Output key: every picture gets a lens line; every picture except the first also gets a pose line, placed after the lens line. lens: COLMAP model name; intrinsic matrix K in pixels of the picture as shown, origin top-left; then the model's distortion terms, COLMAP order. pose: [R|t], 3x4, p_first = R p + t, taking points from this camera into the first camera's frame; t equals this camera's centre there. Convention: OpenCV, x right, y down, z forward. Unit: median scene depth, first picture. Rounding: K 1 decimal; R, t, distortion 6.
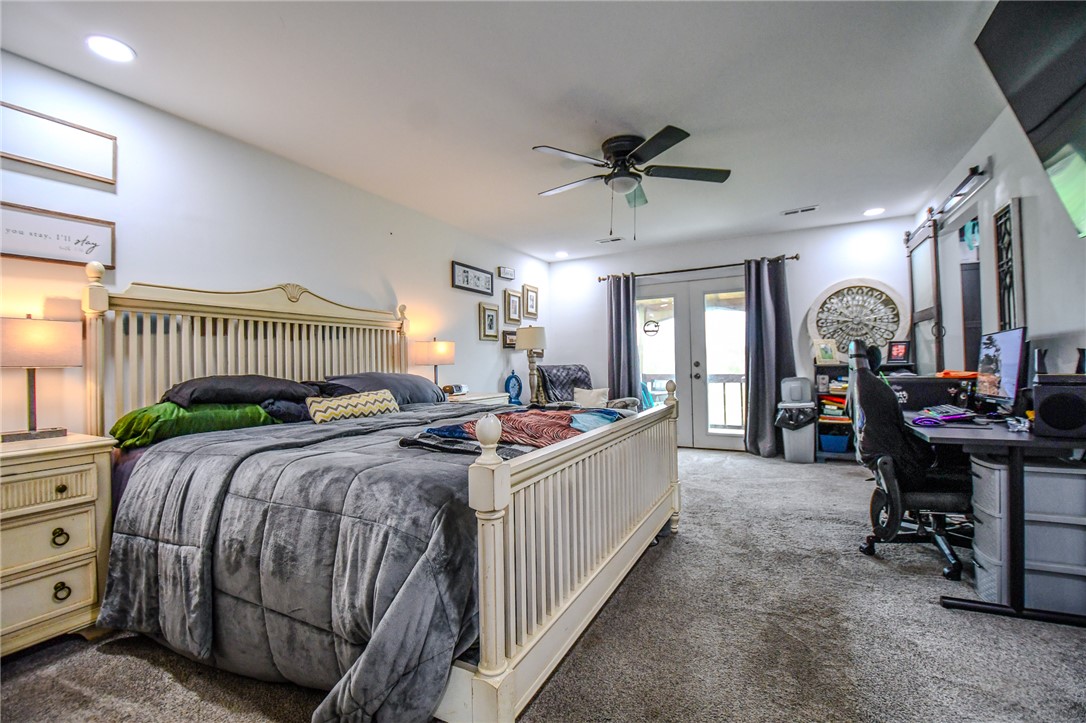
lens RADIAL K [[475.5, 0, 543.8], [0, 475.5, 361.4], [0, 0, 1]] dist [-0.017028, -0.004241]
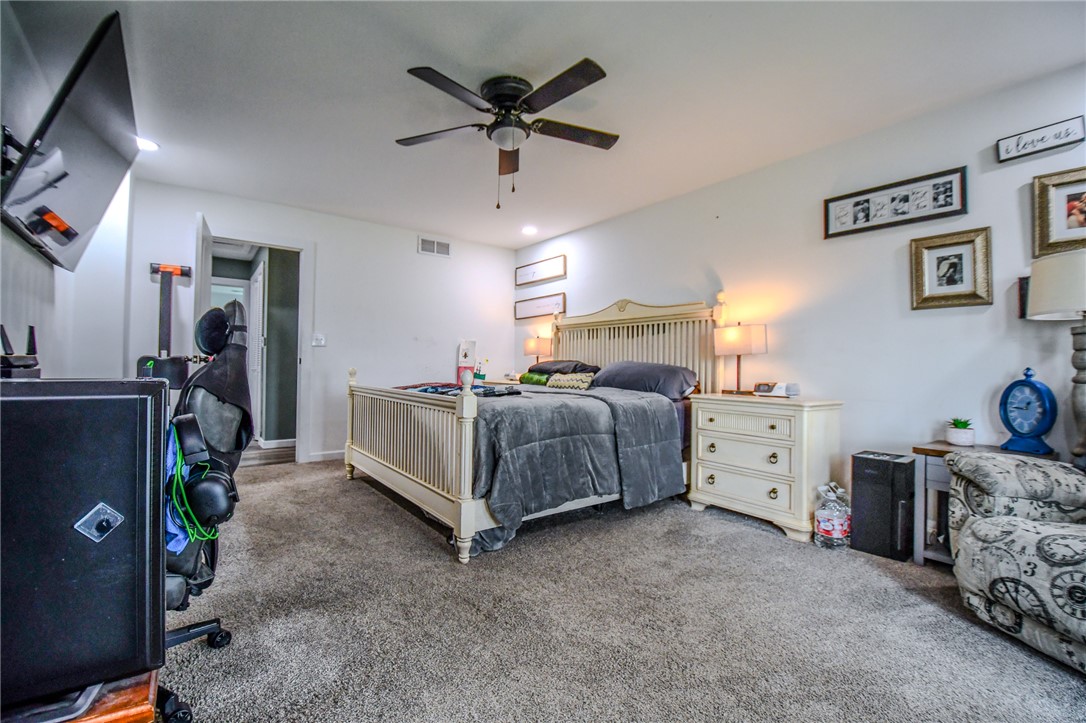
lens RADIAL K [[475.5, 0, 543.6], [0, 475.5, 356.8], [0, 0, 1]] dist [-0.017028, -0.004241]
pose [[-0.432634, 0.011897, -0.901491, 0.567213], [0.013944, 0.999882, 0.006503, -0.000213], [0.901462, -0.009757, -0.432749, 0.903474]]
